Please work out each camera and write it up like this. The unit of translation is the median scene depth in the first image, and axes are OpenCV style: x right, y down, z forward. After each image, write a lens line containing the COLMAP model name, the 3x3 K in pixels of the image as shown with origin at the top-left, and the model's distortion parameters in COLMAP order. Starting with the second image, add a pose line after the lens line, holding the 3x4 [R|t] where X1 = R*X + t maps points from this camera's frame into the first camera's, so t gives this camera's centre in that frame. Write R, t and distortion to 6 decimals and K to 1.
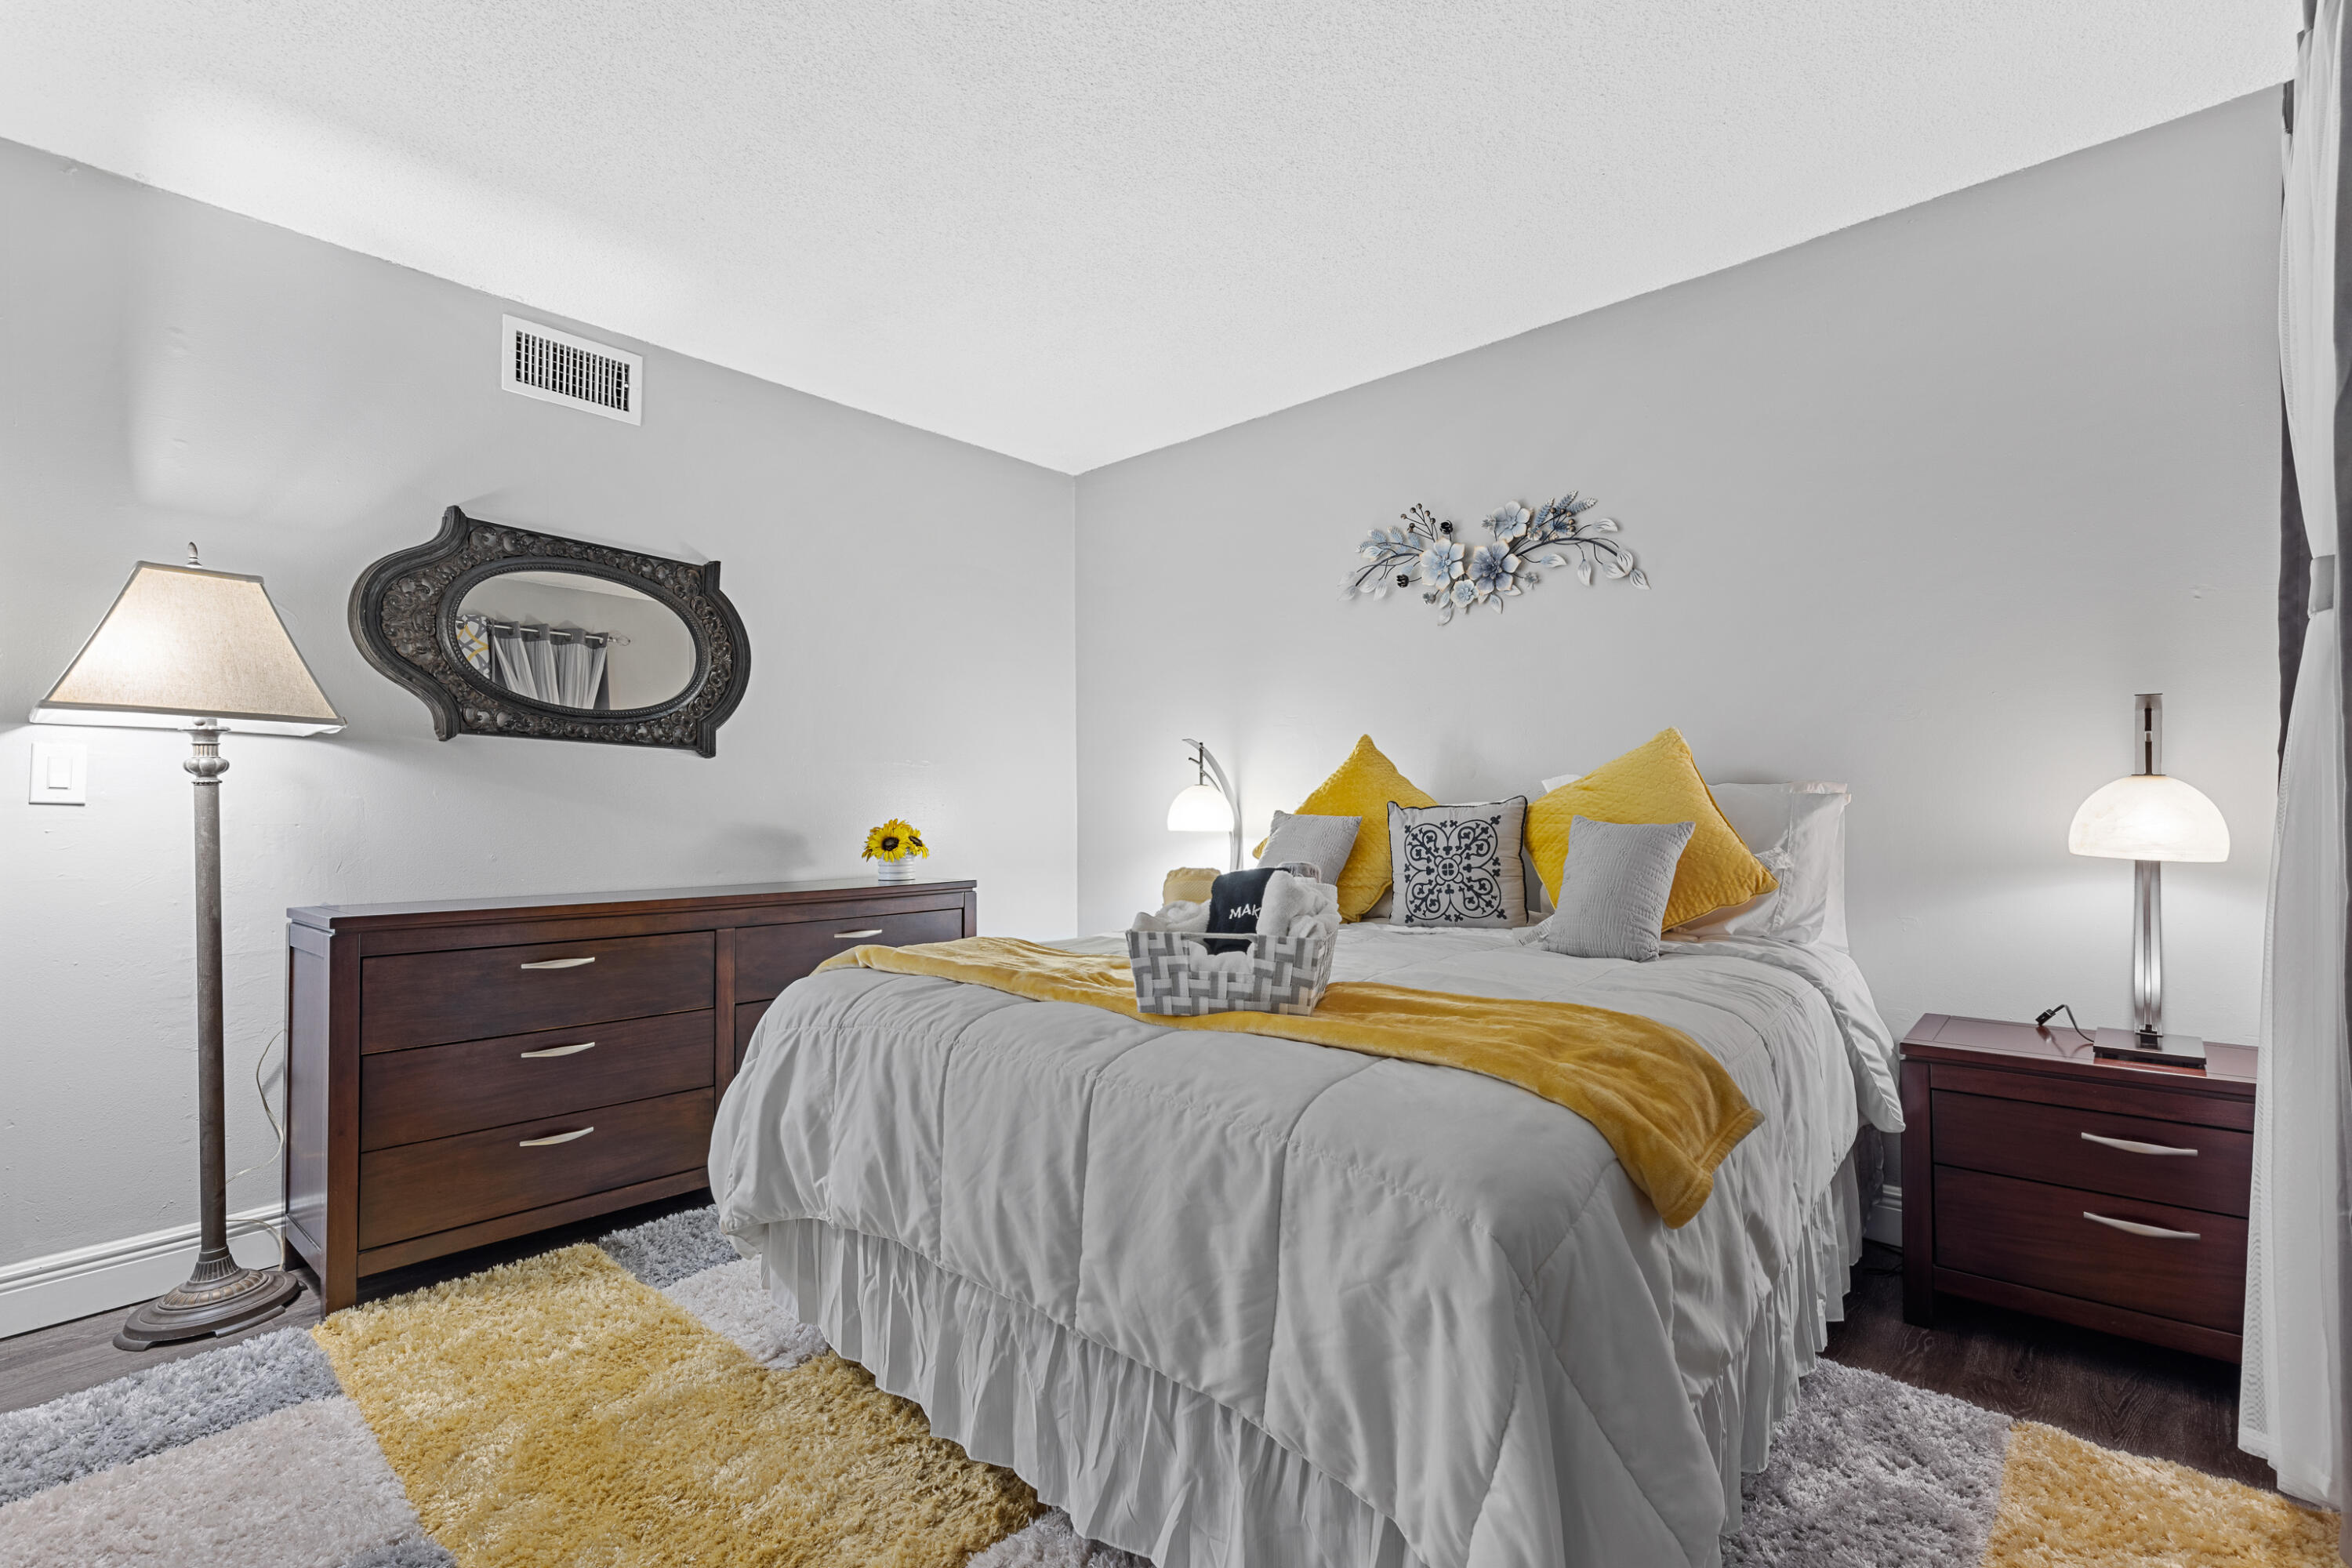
lens RADIAL K [[1070.9, 0, 1182.6], [0, 1070.9, 799.6], [0, 0, 1]] dist [0.003318, 0.000527]
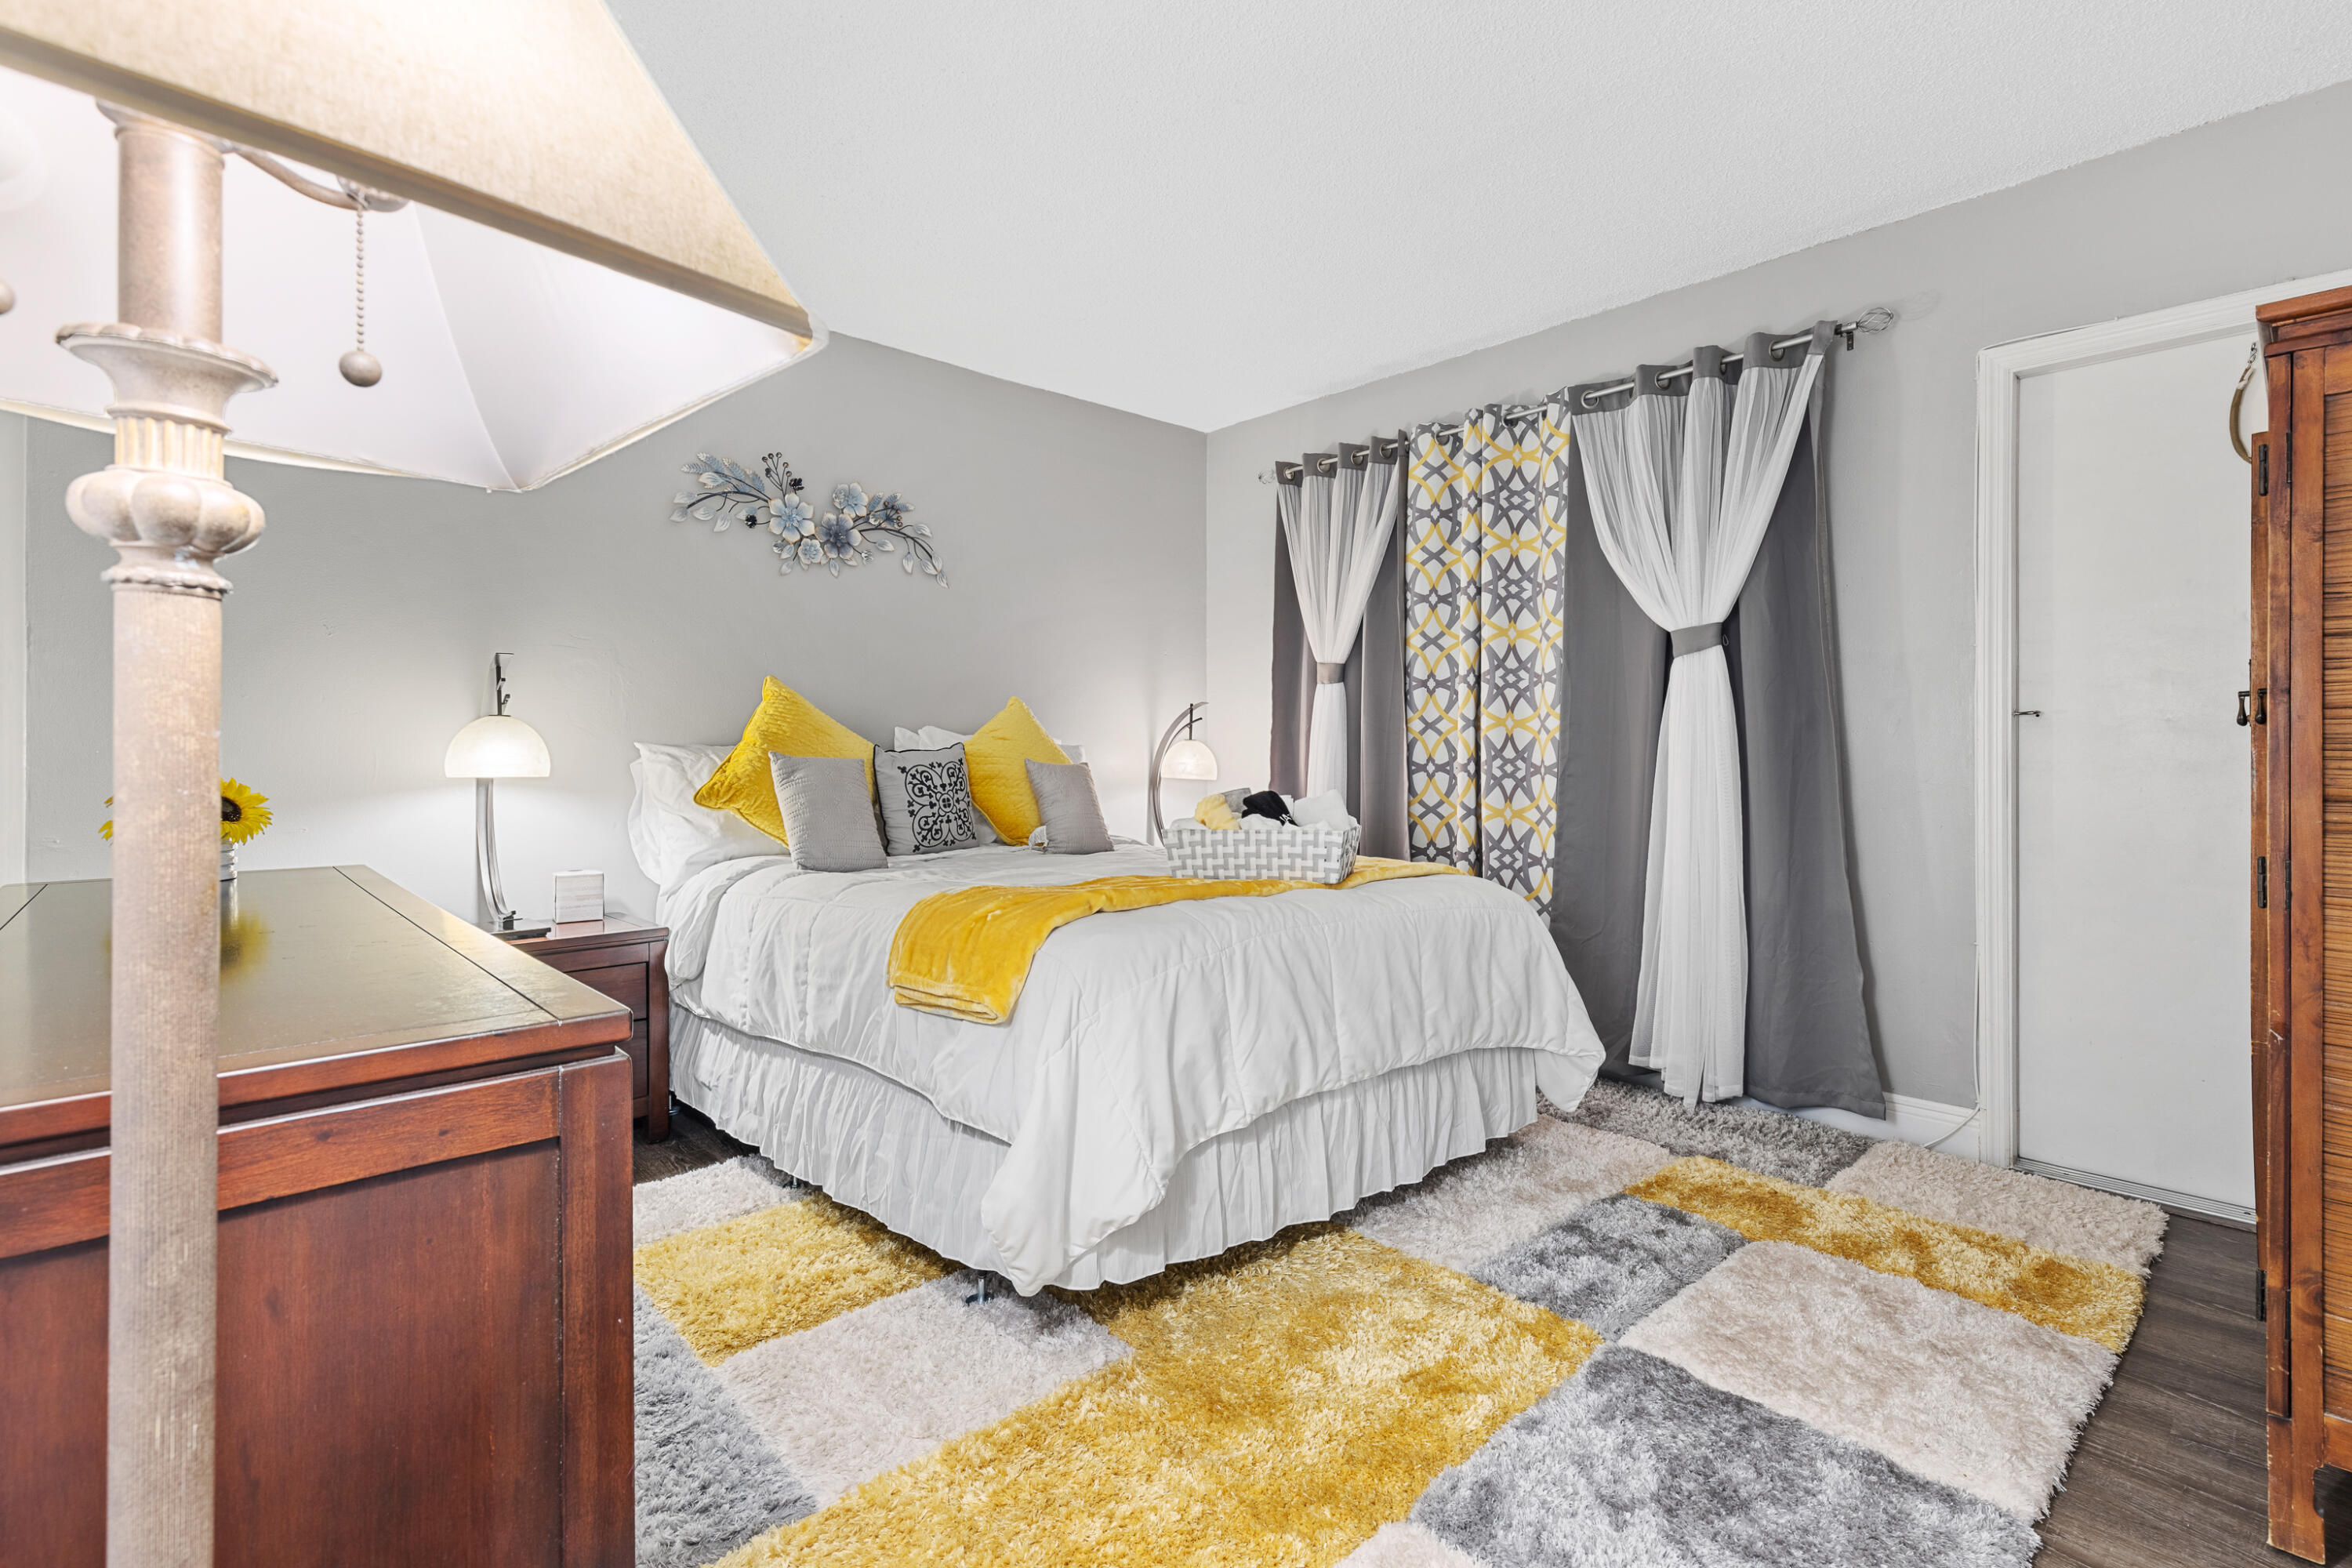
lens RADIAL K [[1070.9, 0, 1173.1], [0, 1070.9, 772.1], [0, 0, 1]] dist [0.003318, 0.000527]
pose [[0.109984, -0.004021, 0.993925, -1.083854], [-0.013706, 0.999891, 0.005562, 0.024468], [-0.993839, -0.014235, 0.109916, 0.734202]]
